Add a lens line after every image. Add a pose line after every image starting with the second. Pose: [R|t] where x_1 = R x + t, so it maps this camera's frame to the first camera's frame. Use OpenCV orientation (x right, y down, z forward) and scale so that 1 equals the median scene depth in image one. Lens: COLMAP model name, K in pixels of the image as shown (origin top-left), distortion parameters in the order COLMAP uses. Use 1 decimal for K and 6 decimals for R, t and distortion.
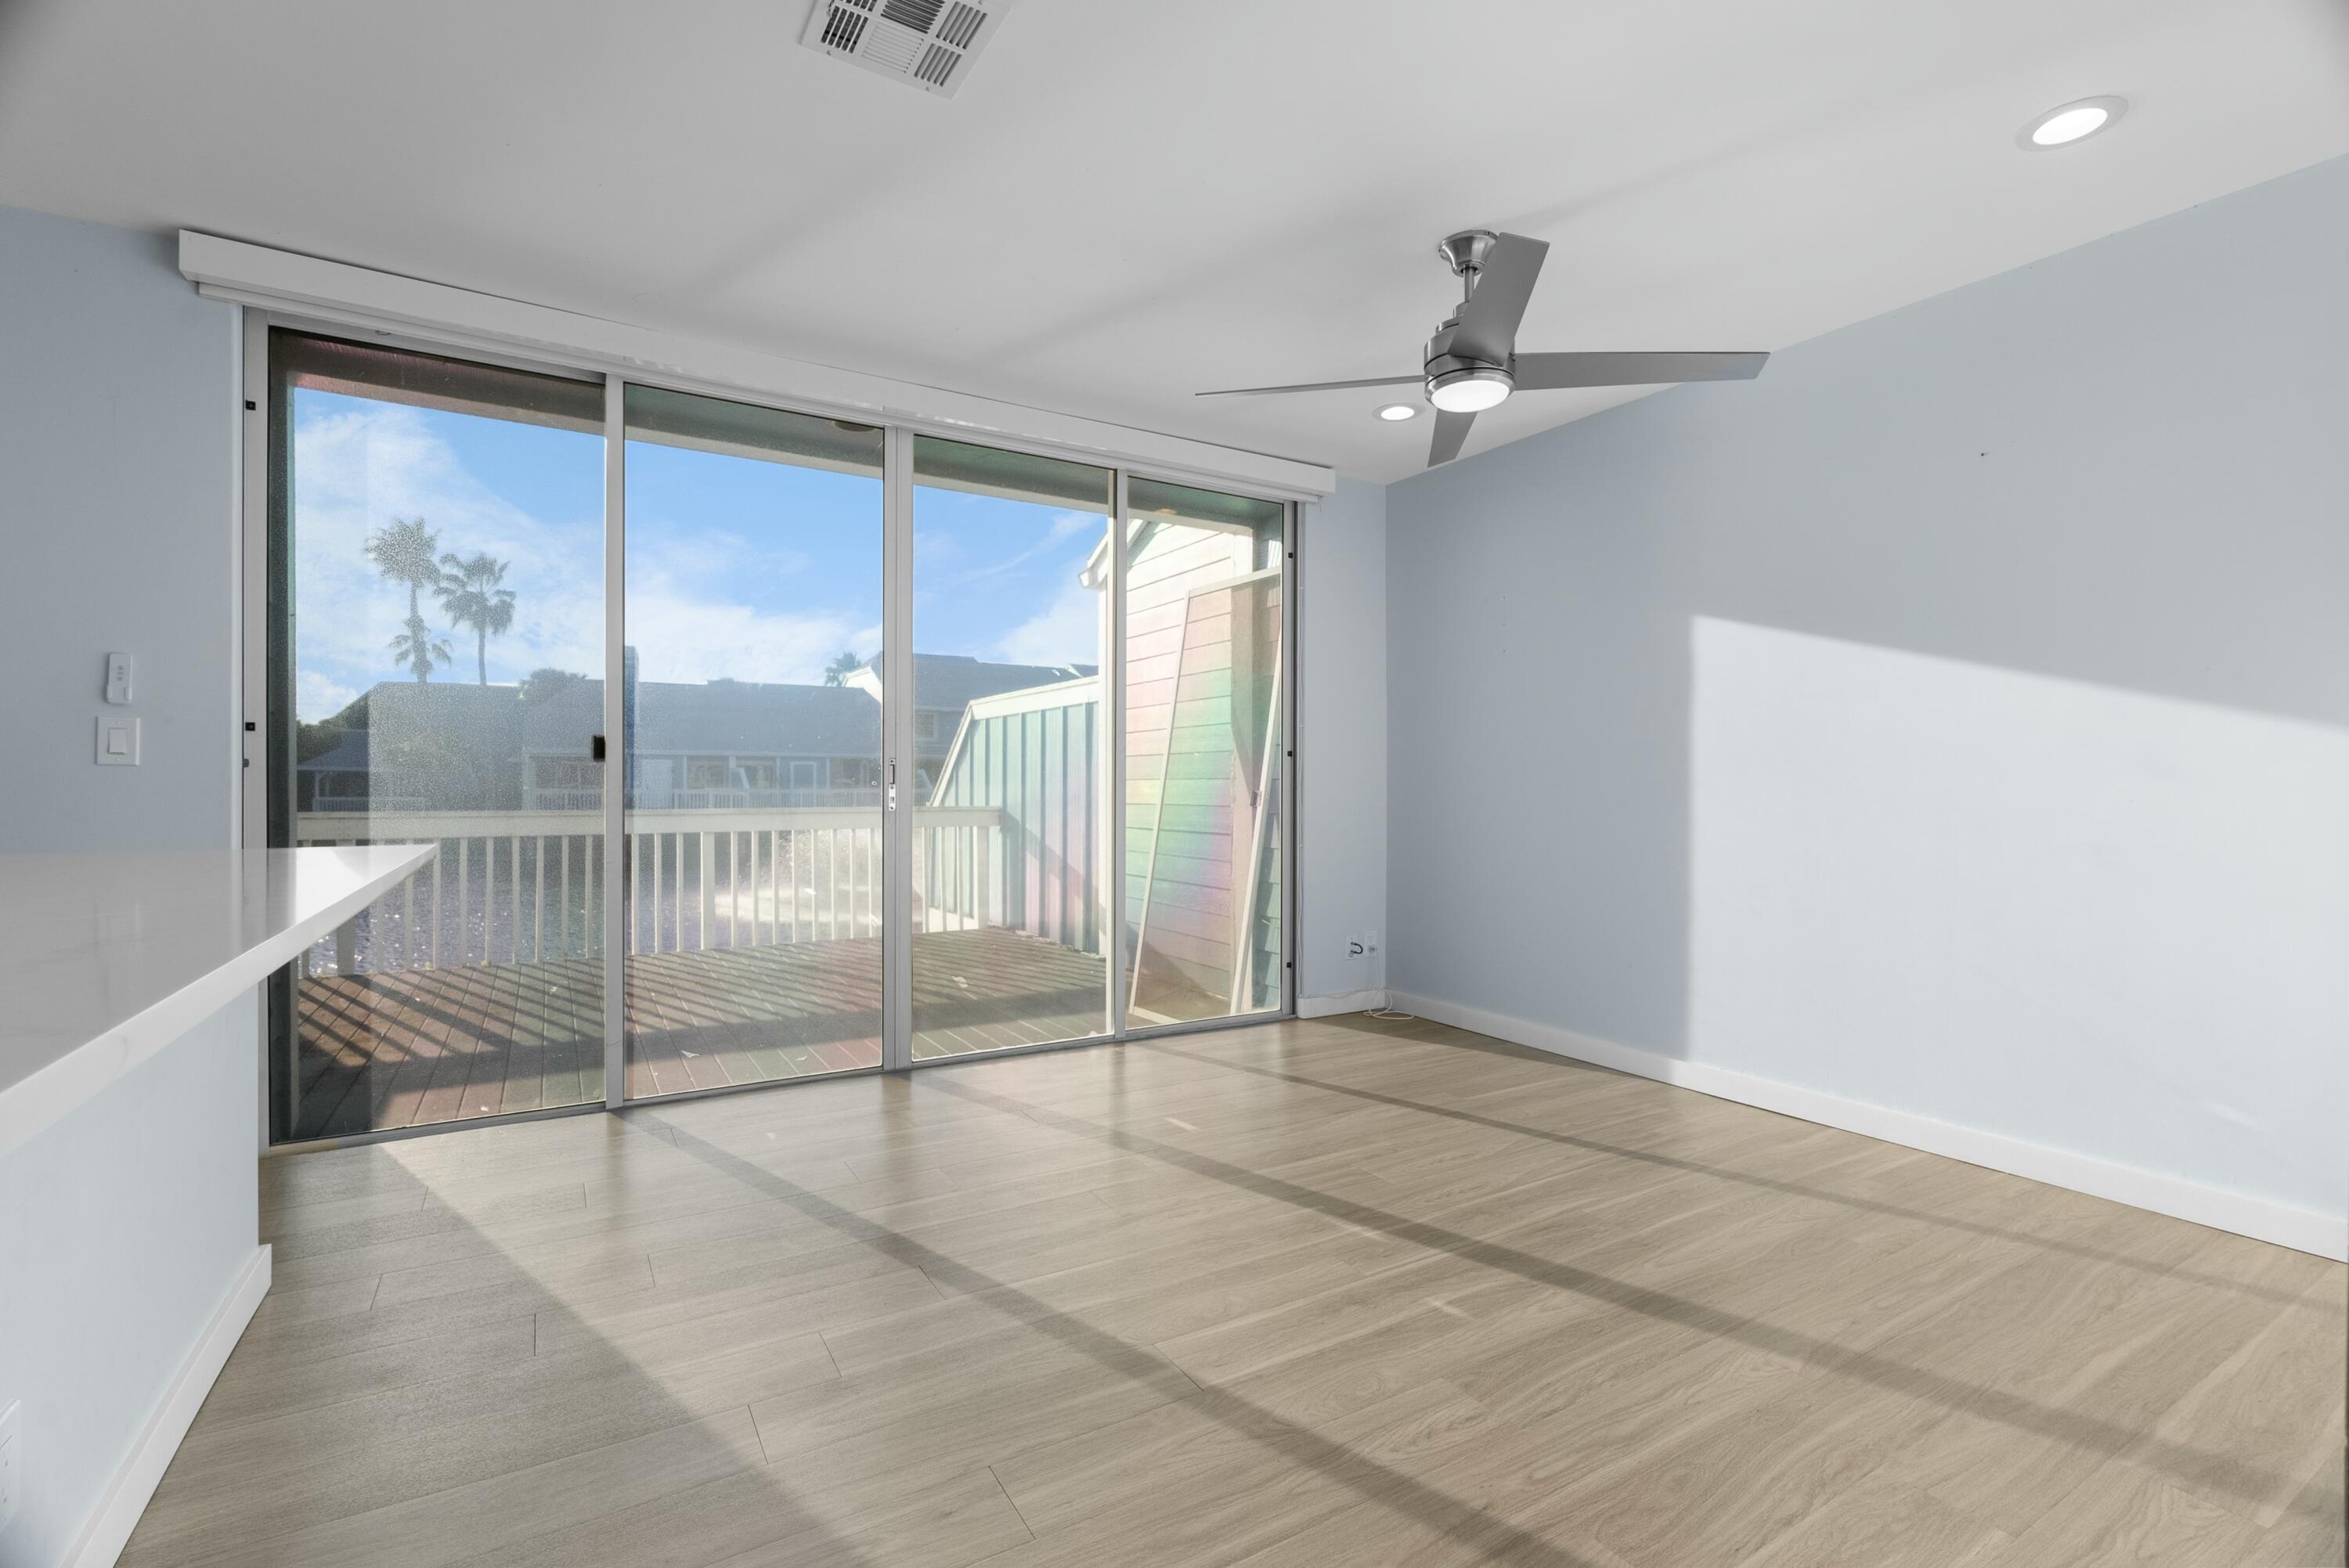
lens RADIAL K [[1063.6, 0, 1168.0], [0, 1063.6, 789.5], [0, 0, 1]] dist [-0.001075, -0.000046]
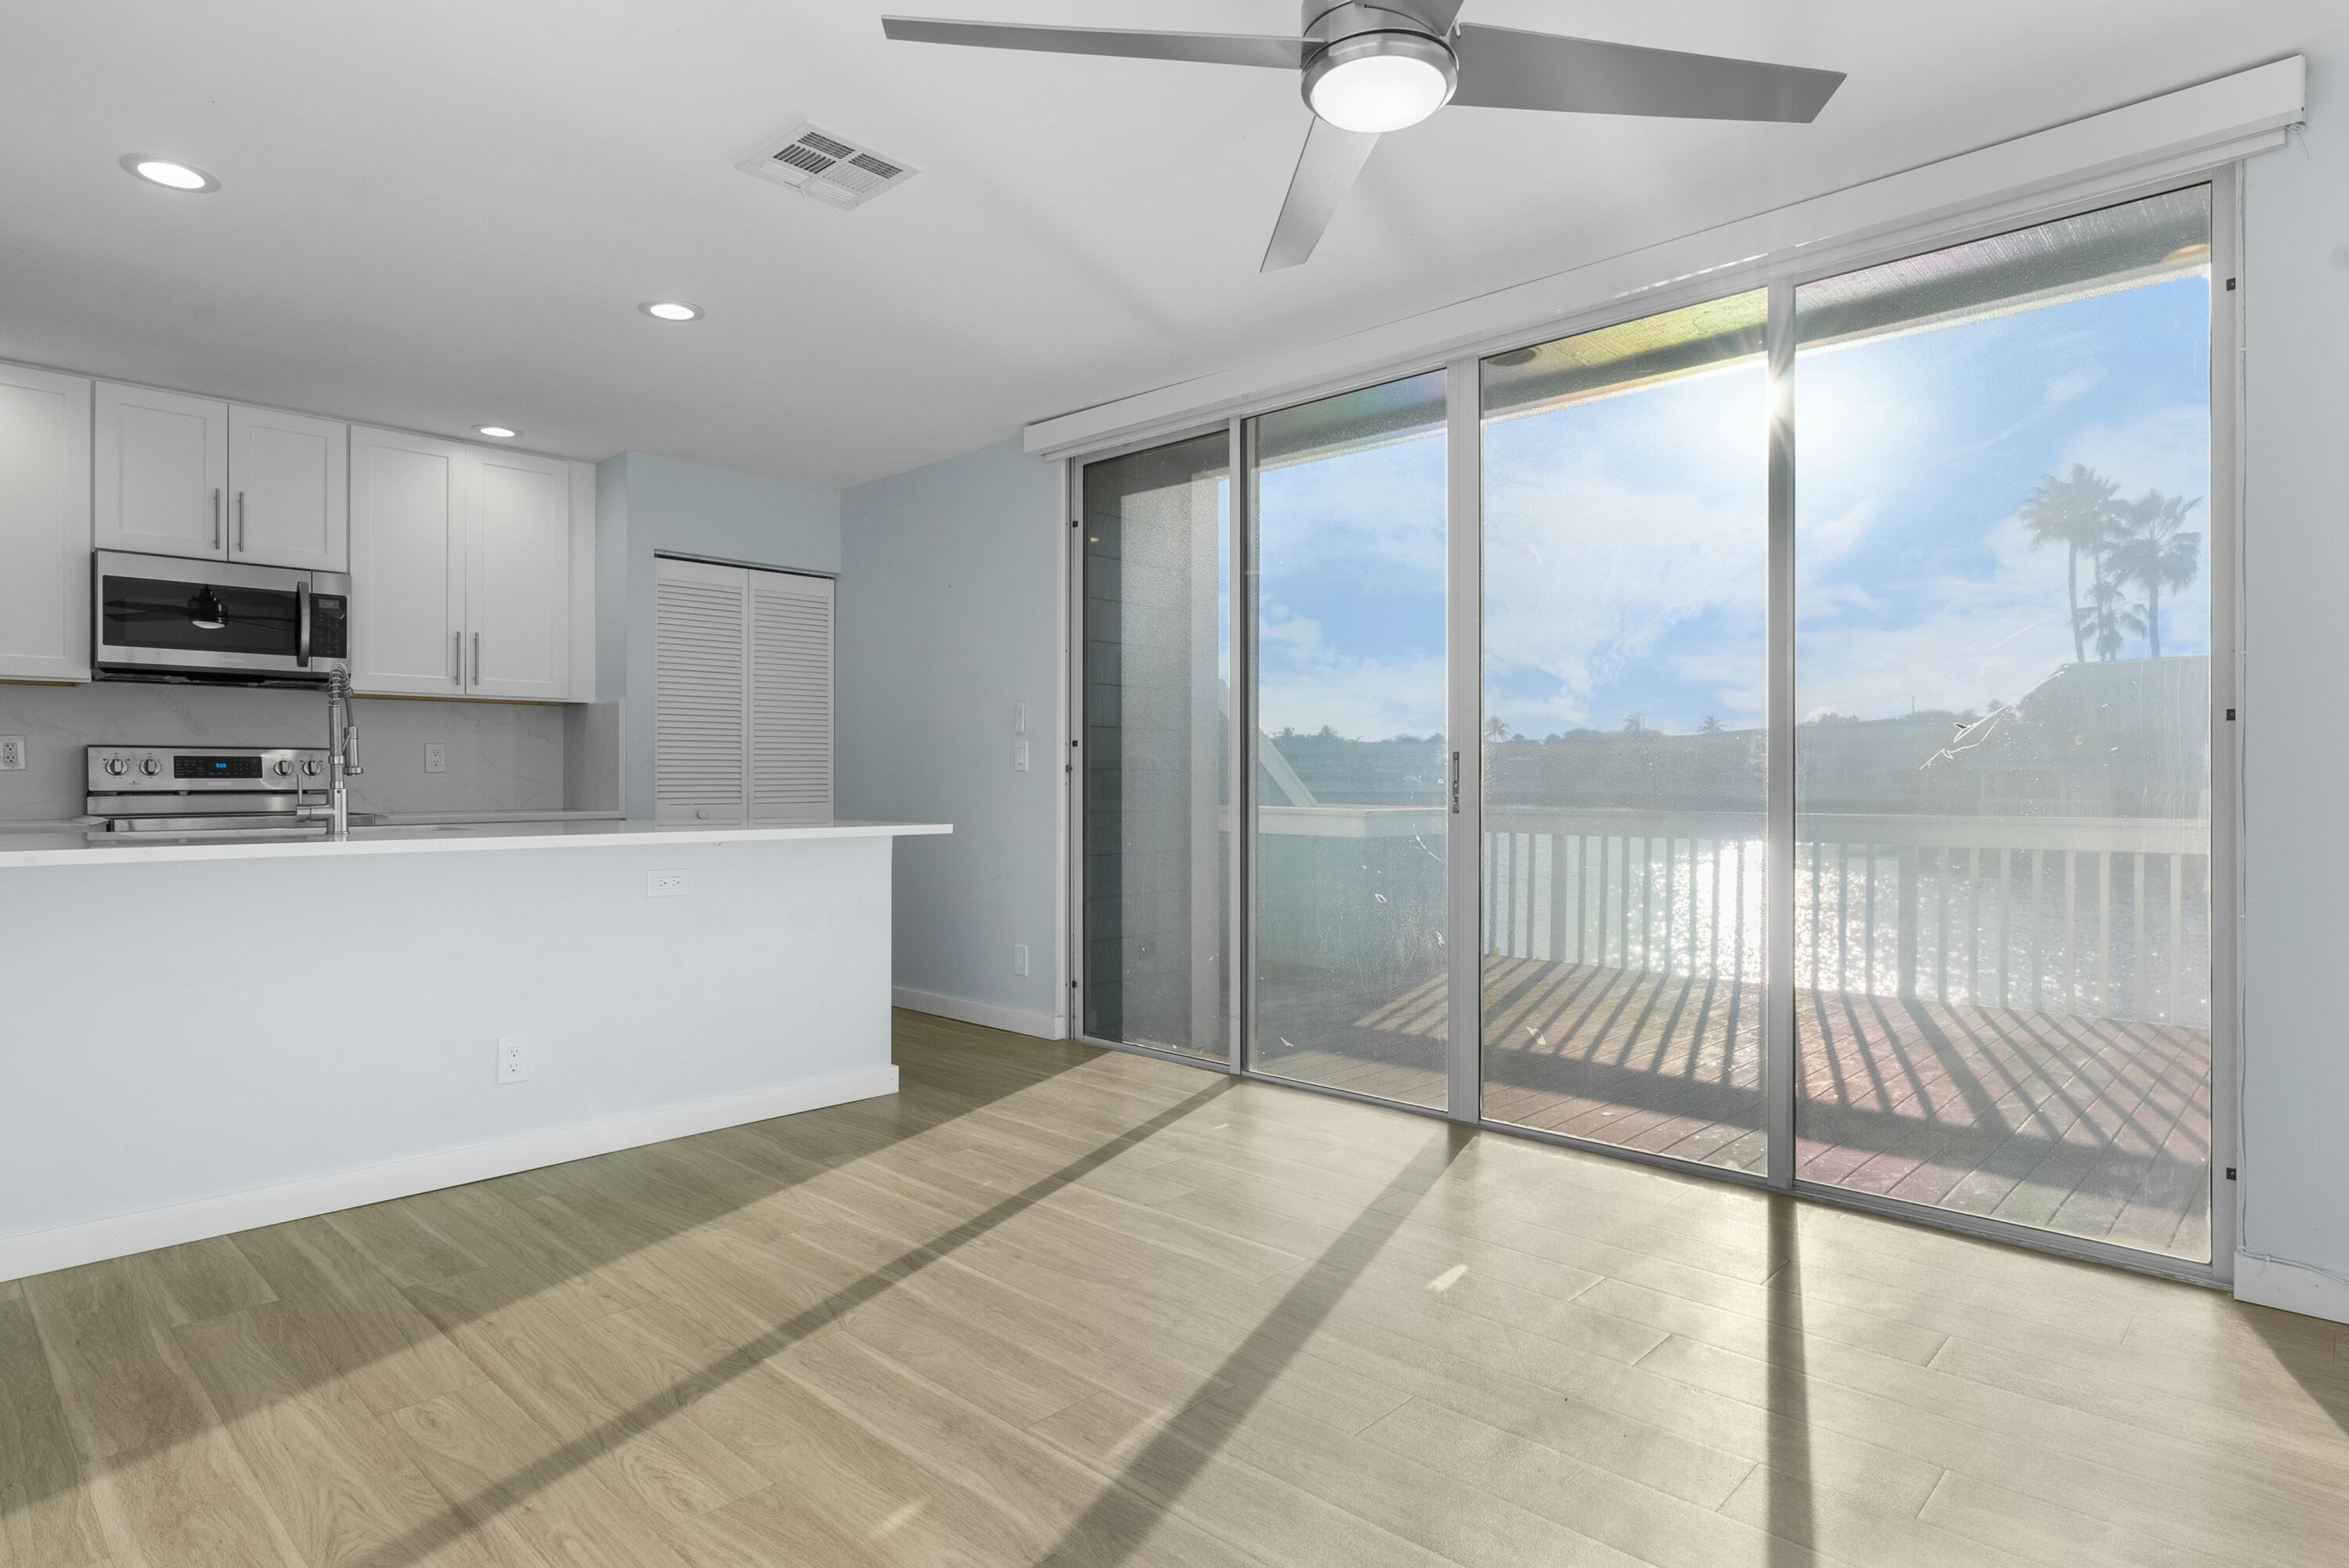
lens RADIAL K [[1282.4, 0, 1174.8], [0, 1282.4, 779.7], [0, 0, 1]] dist [0.001363, 0.002097]
pose [[0.243392, -0.008734, -0.969889, 0.093169], [-0.001552, 0.999955, -0.009395, 0.000730], [0.969927, 0.003791, 0.243367, 0.074982]]
